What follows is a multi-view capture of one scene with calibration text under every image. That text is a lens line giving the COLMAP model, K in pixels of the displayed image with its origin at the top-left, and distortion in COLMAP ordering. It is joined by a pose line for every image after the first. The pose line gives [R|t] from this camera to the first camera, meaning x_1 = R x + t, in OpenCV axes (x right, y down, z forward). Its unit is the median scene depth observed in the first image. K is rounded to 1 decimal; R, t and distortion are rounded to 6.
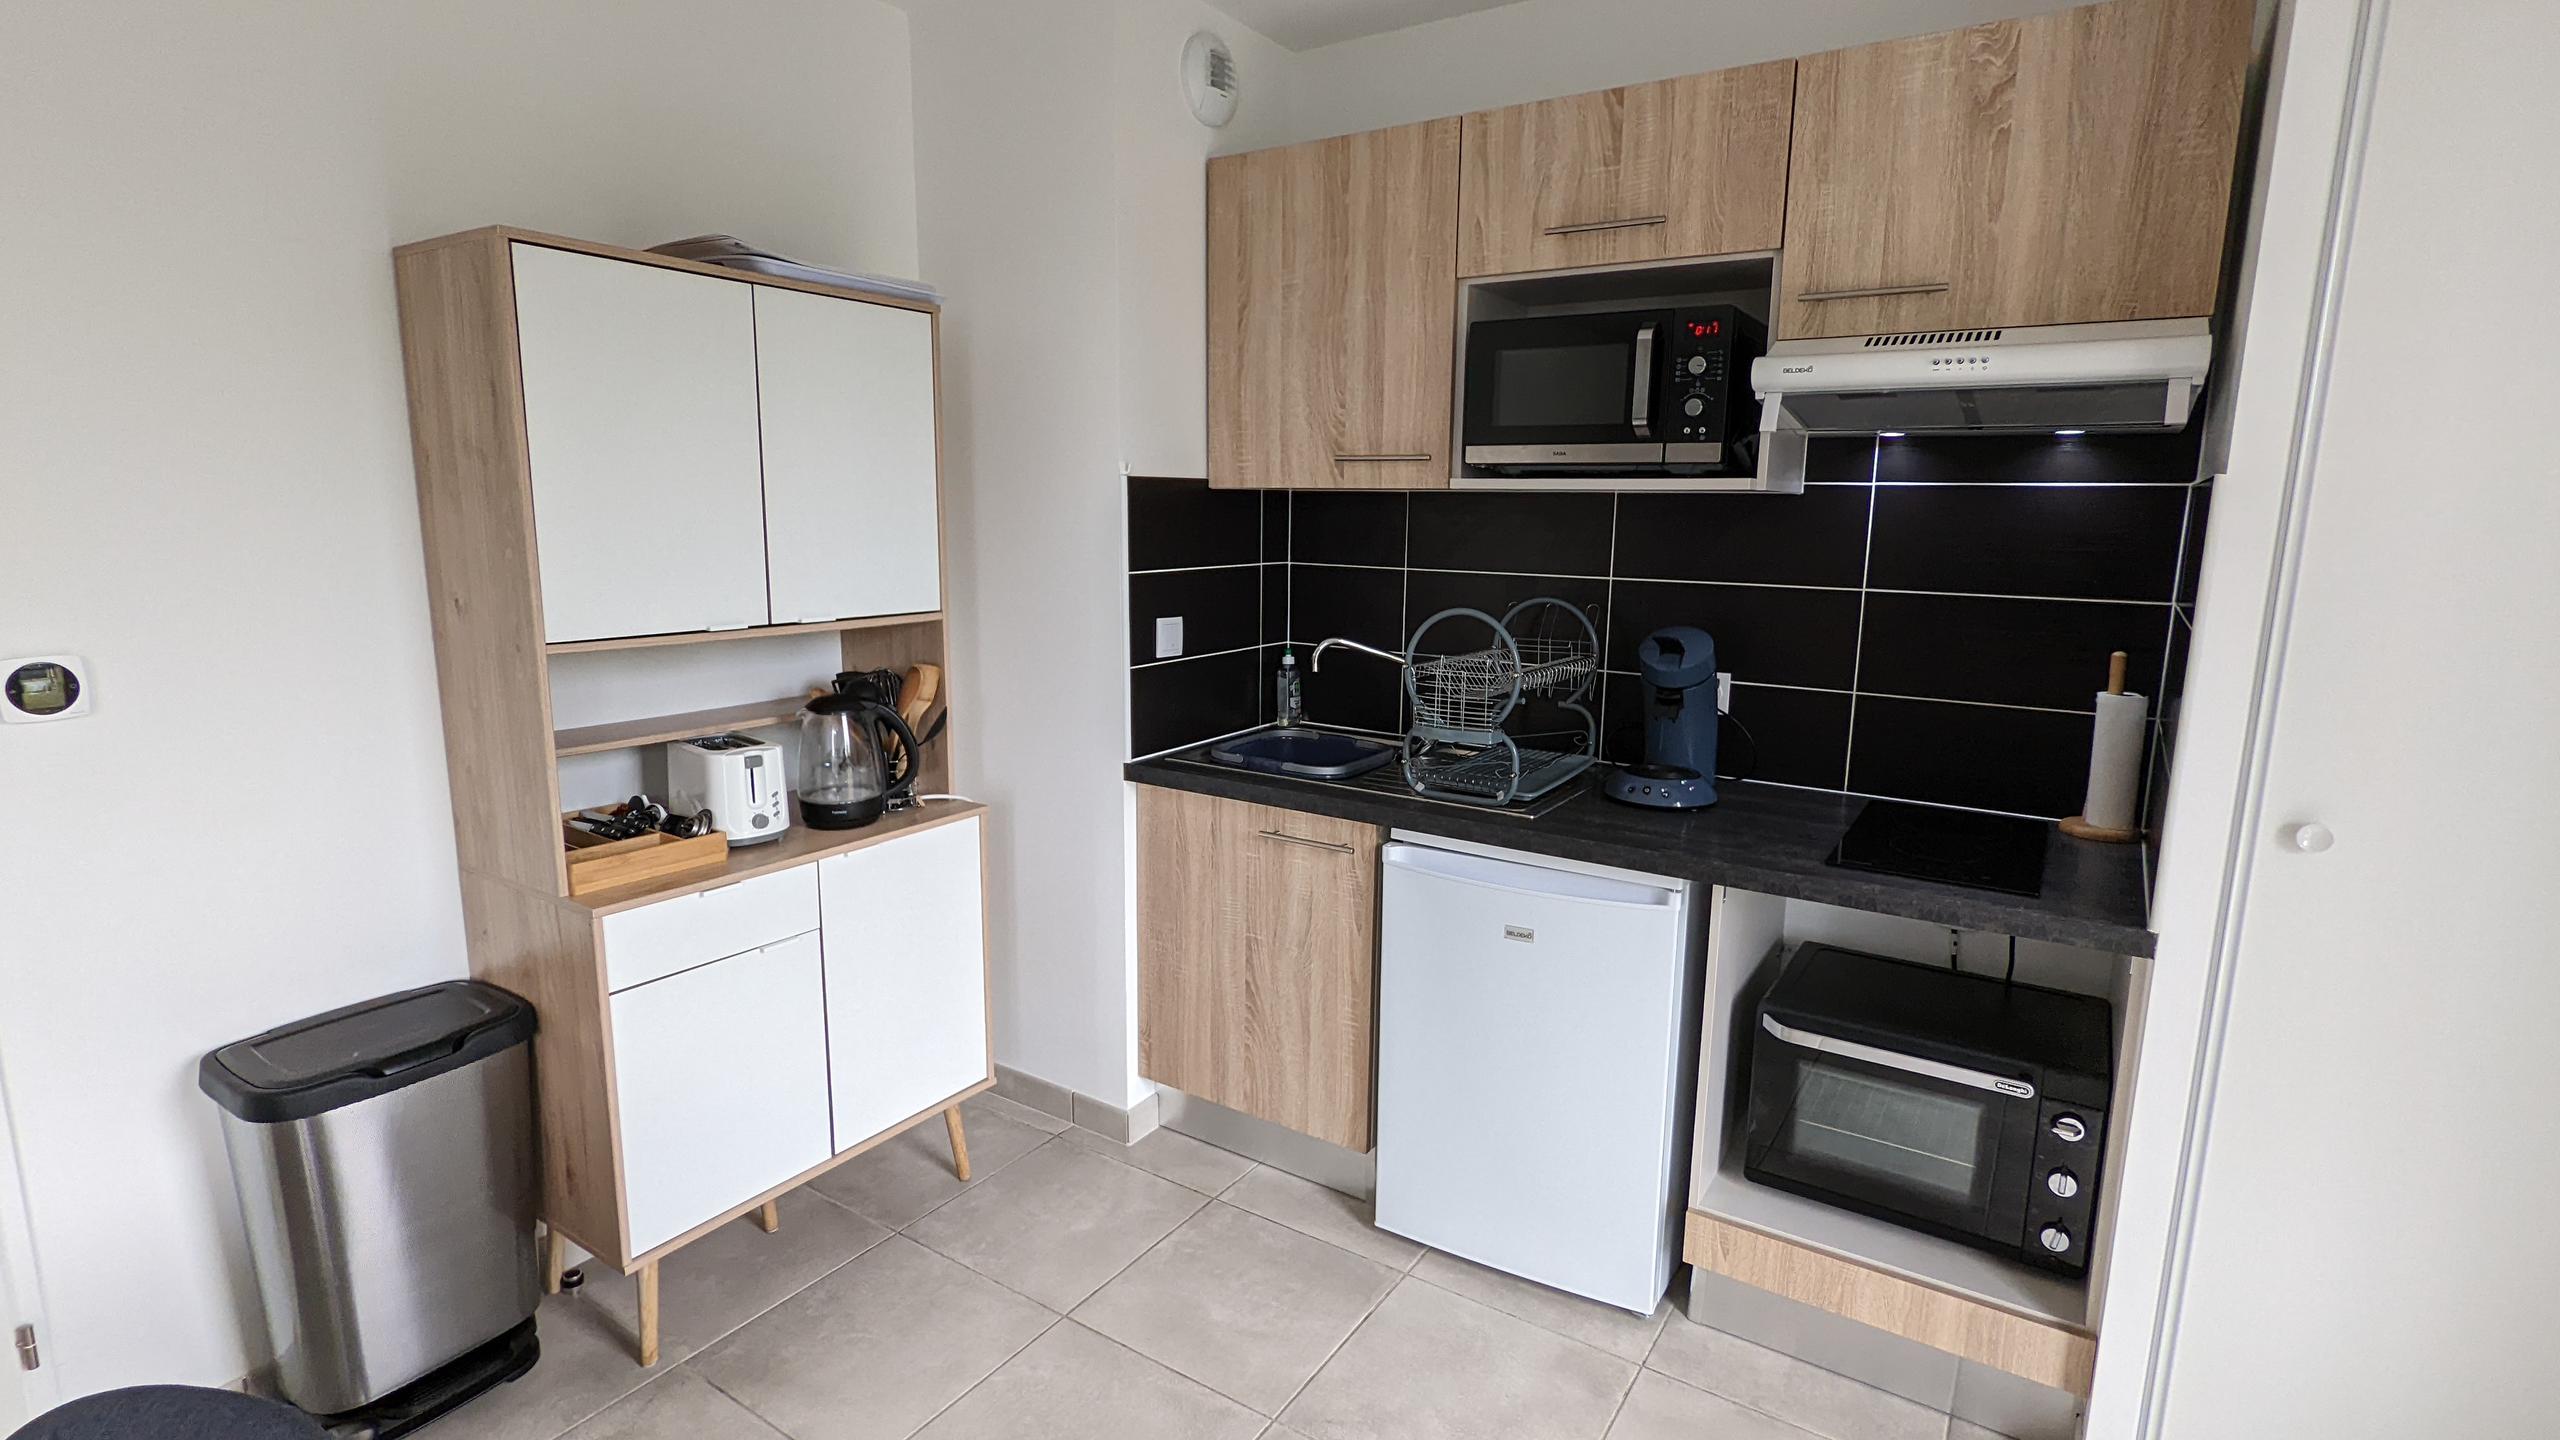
lens RADIAL K [[1211.8, 0, 1278.5], [0, 1211.8, 710.4], [0, 0, 1]] dist [-0.004038, 0.001490]
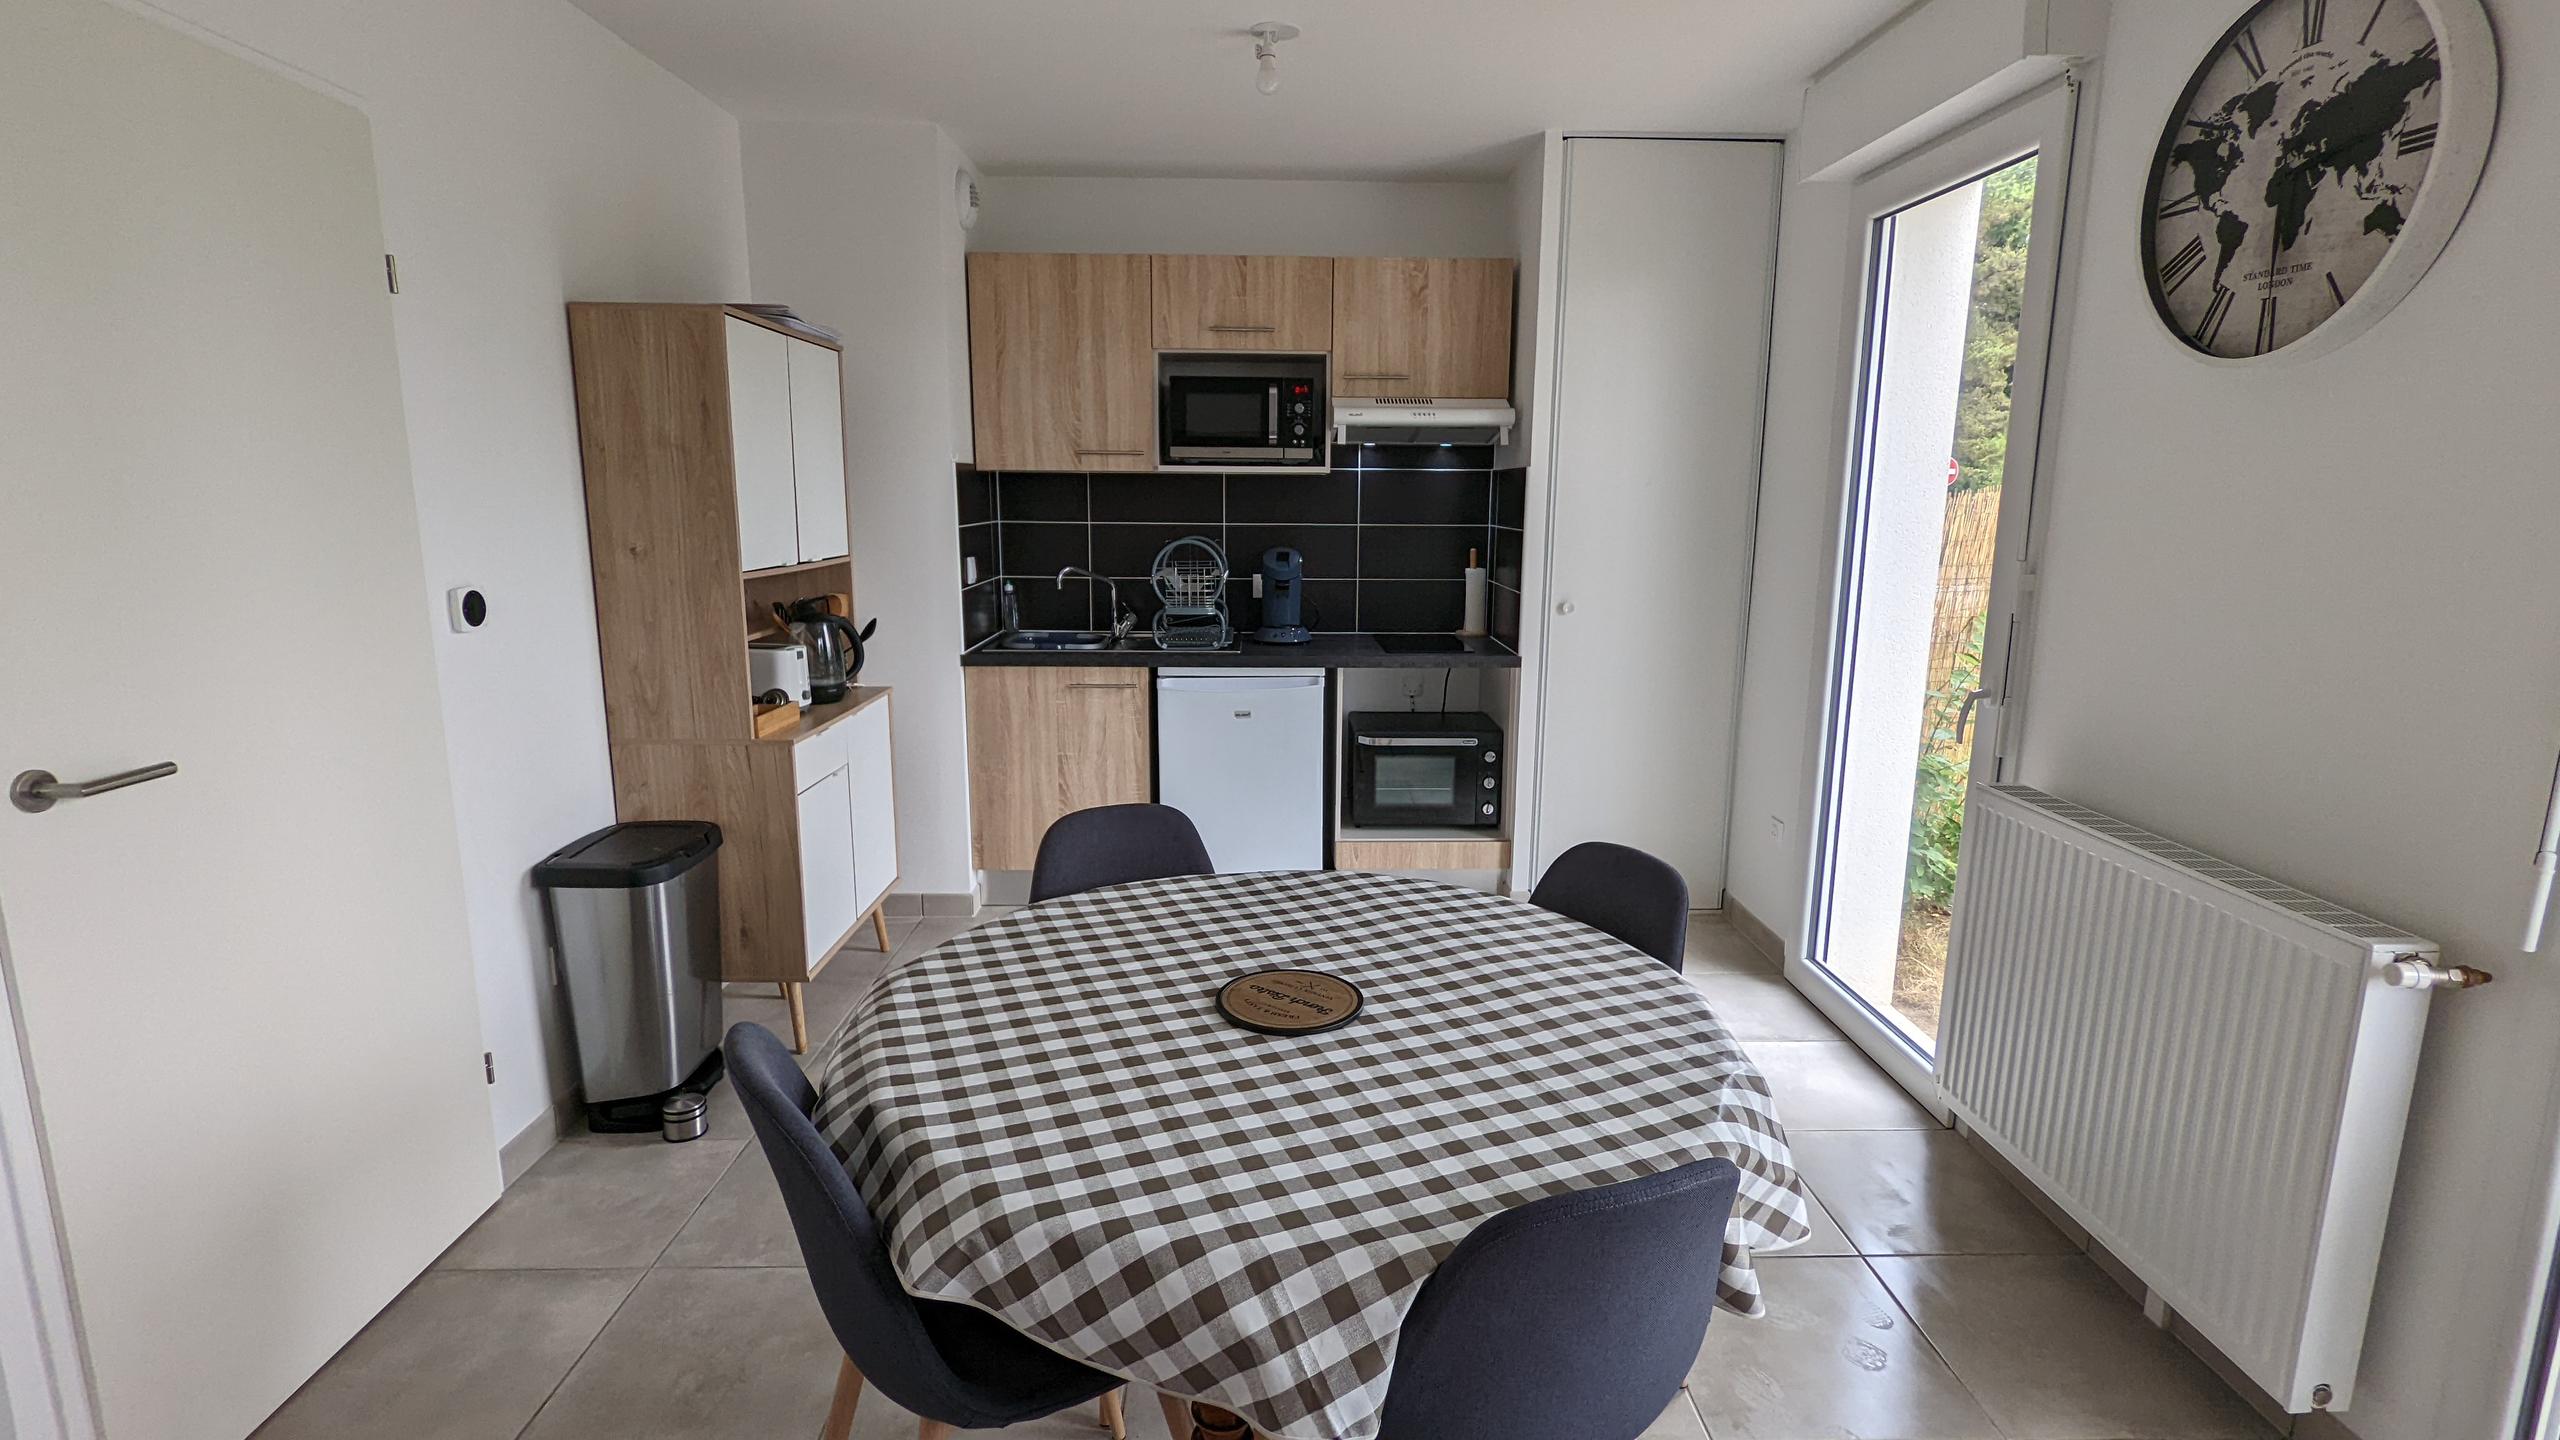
lens RADIAL K [[1211.8, 0, 1278.5], [0, 1211.8, 710.4], [0, 0, 1]] dist [-0.004038, 0.001490]
pose [[0.826650, -0.107119, 0.552426, -0.742884], [0.098147, 0.994113, 0.045897, 0.095409], [-0.554090, 0.016278, 0.832297, -0.541481]]
